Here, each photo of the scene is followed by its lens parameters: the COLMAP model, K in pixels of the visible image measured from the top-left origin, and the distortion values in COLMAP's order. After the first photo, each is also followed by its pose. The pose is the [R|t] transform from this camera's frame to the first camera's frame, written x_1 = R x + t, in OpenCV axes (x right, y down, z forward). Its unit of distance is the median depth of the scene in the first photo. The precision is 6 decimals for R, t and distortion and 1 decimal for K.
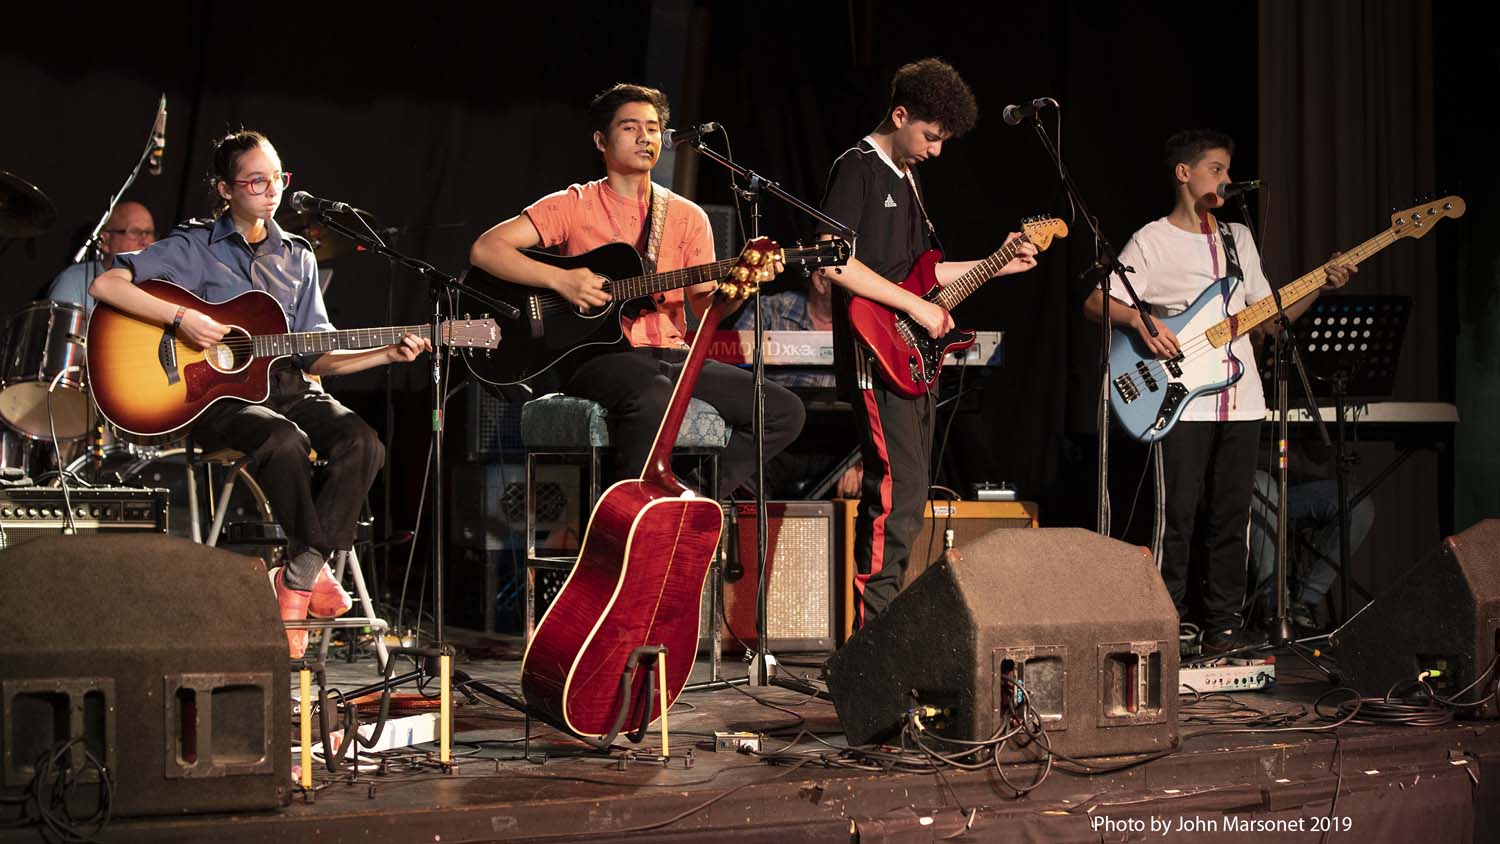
lens RADIAL K [[3326.2, 0, 750.0], [0, 3326.2, 422.0], [0, 0, 1]] dist [-0.019547, -4.659511]
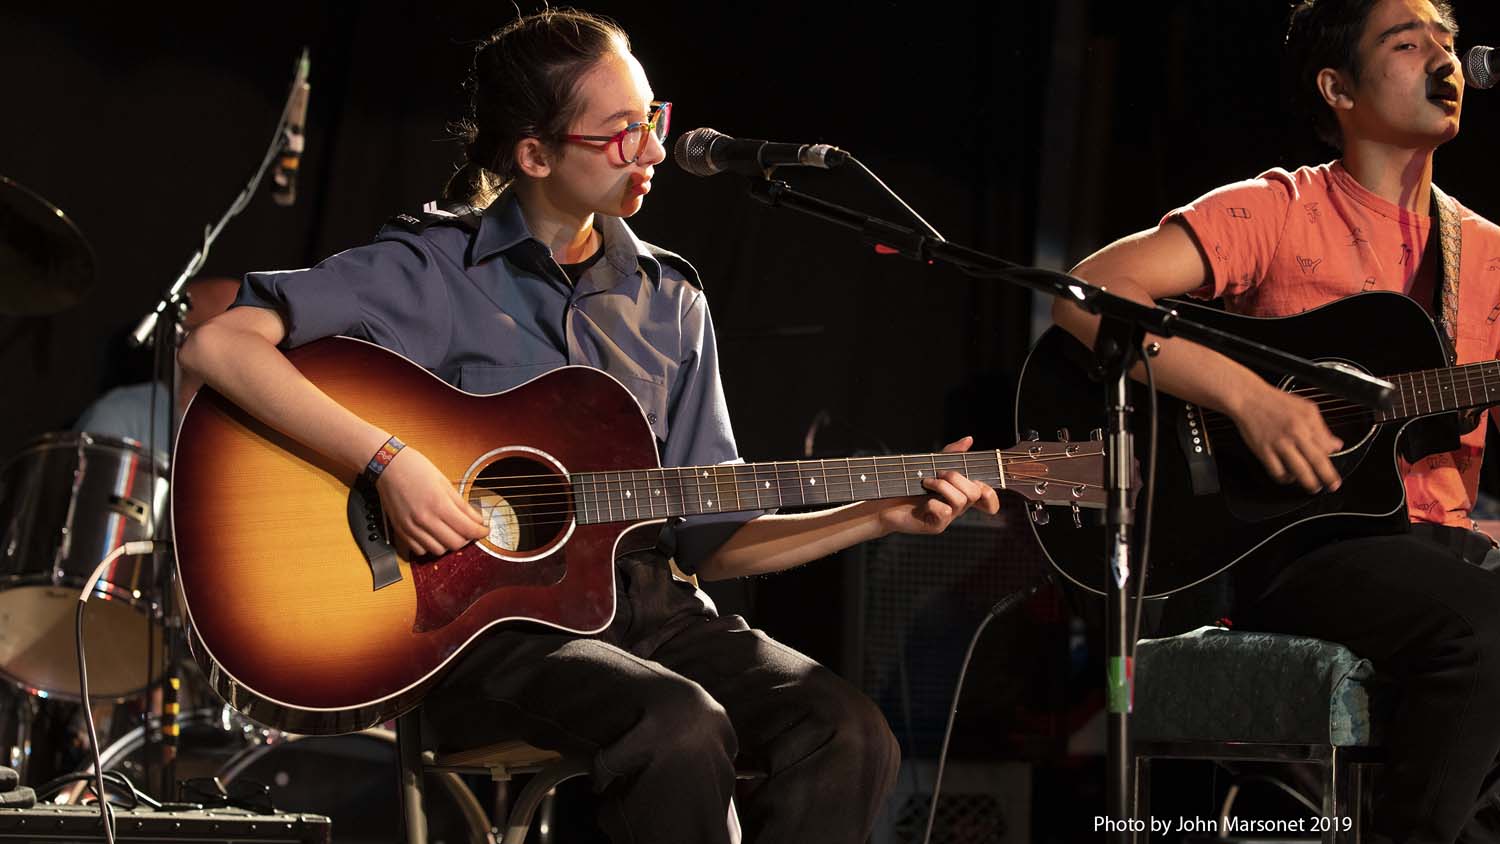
lens RADIAL K [[3326.2, 0, 750.0], [0, 3326.2, 422.0], [0, 0, 1]] dist [-0.019547, -4.659511]
pose [[0.999843, 0.017610, -0.002126, -0.121713], [-0.017721, 0.996932, -0.076245, -0.000673], [0.000777, 0.076270, 0.997087, 0.554110]]
